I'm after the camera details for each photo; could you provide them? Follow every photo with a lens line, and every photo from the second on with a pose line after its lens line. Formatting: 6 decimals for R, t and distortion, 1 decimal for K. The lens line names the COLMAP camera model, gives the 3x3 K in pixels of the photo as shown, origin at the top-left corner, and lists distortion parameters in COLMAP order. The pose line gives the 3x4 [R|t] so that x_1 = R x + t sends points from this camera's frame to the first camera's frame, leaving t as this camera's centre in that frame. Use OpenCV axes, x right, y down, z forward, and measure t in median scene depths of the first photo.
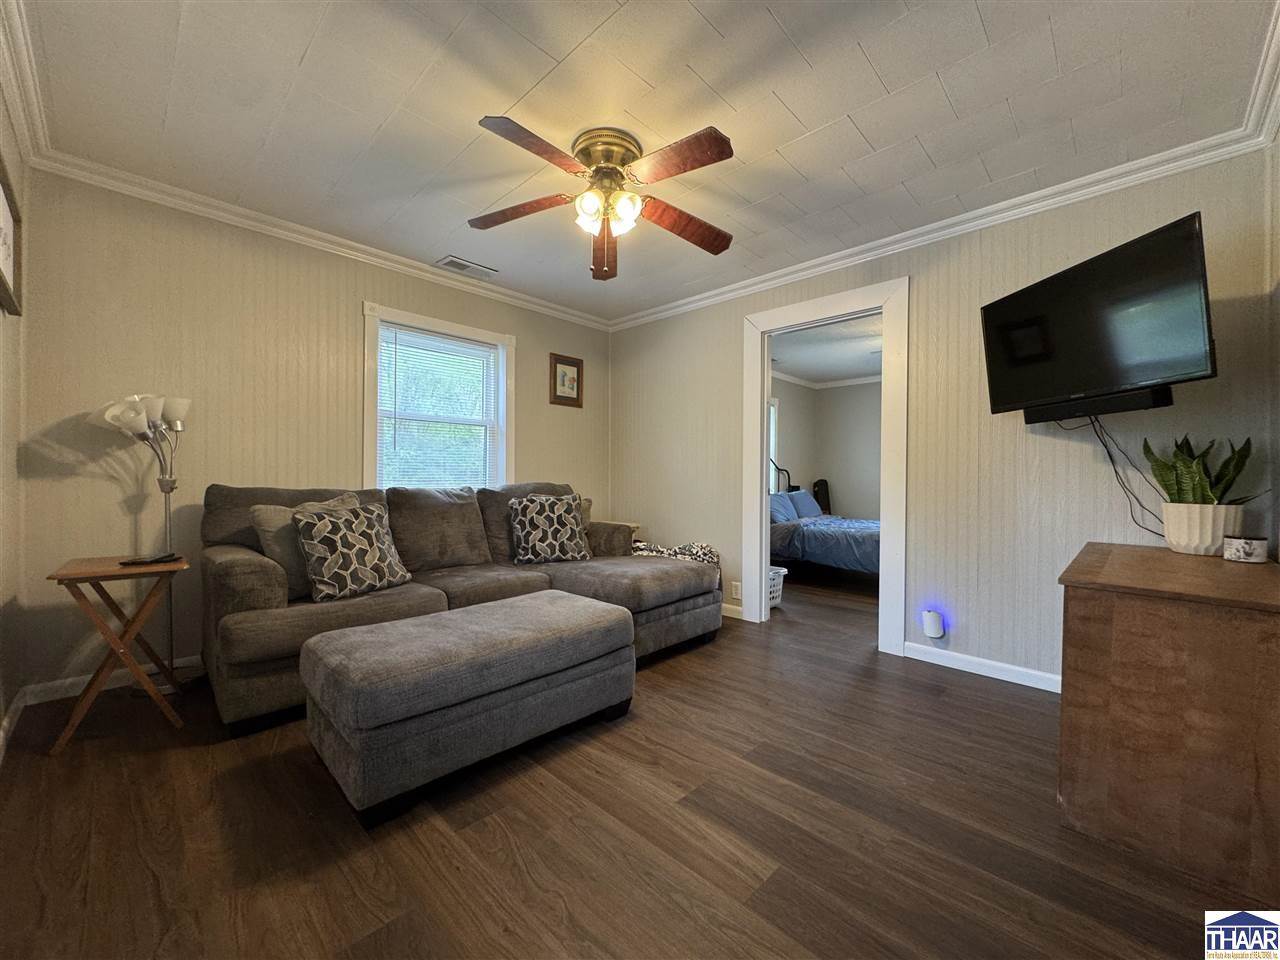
lens RADIAL K [[512.7, 0, 638.8], [0, 512.7, 478.4], [0, 0, 1]] dist [-0.000786, -0.000165]
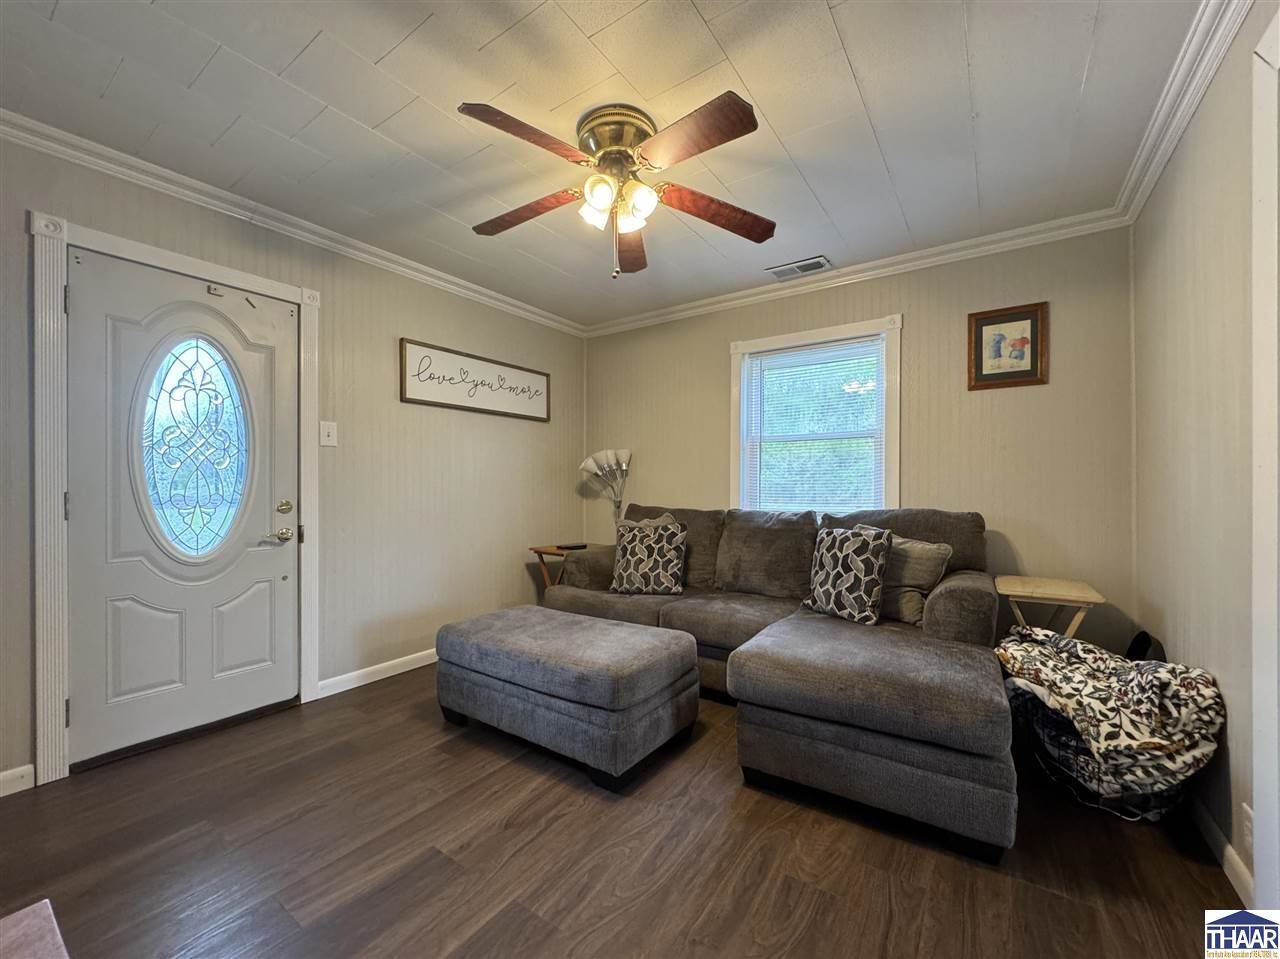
lens RADIAL K [[521.5, 0, 640.0], [0, 521.5, 490.6], [0, 0, 1]] dist [-0.000189, -0.000106]
pose [[0.162749, 0.001515, -0.986666, 0.580248], [0.003073, 0.999993, 0.002042, -0.025129], [0.986663, -0.003364, 0.162743, 0.634493]]
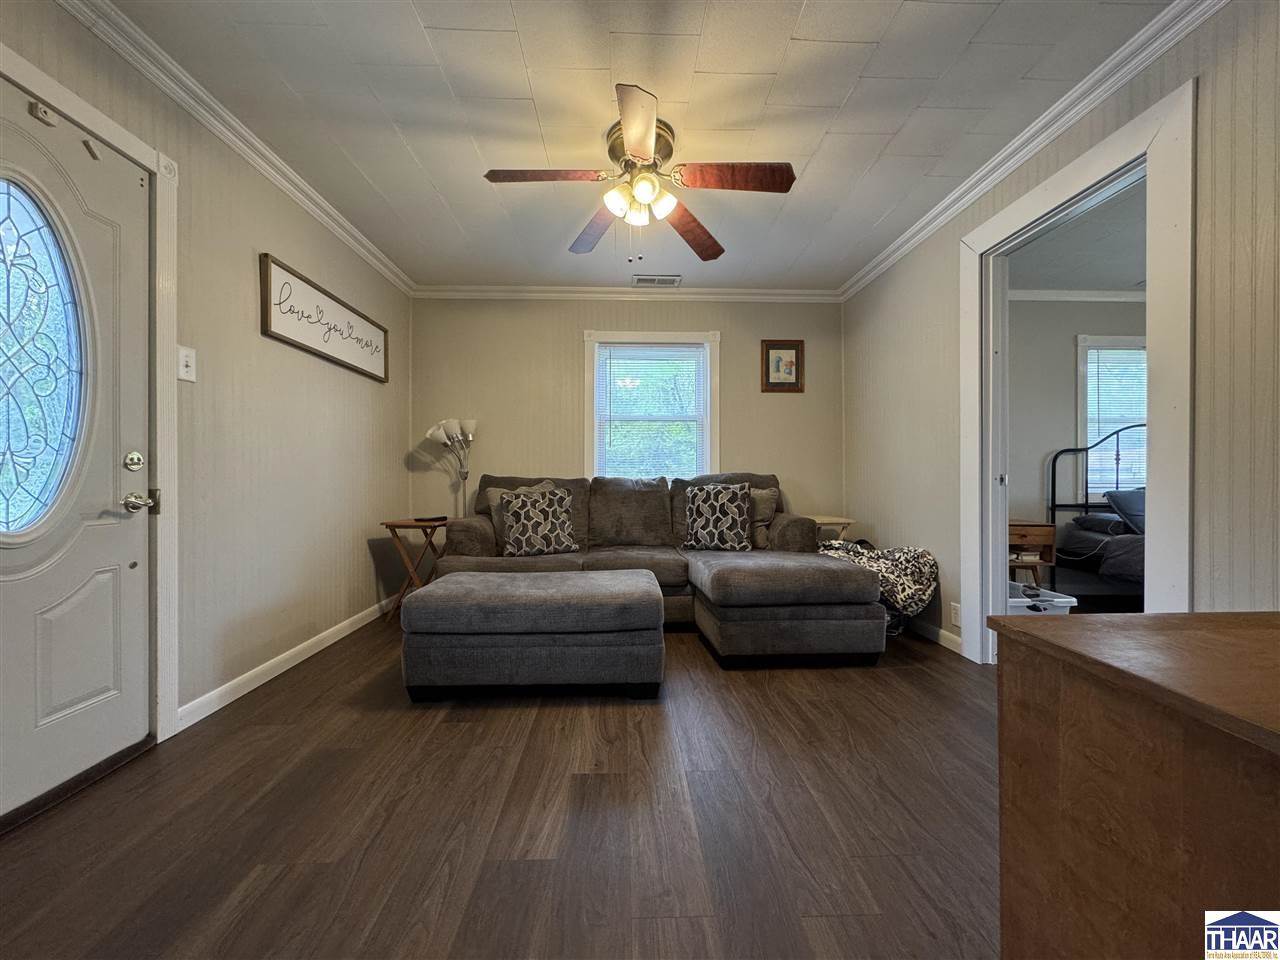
lens RADIAL K [[511.2, 0, 640.0], [0, 511.2, 480.0], [0, 0, 1]] dist [-0.000247, -0.000048]
pose [[0.720292, -0.005757, -0.693647, 0.453287], [0.008184, 0.999966, 0.000199, 0.025778], [0.693622, -0.005820, 0.720315, 0.188293]]
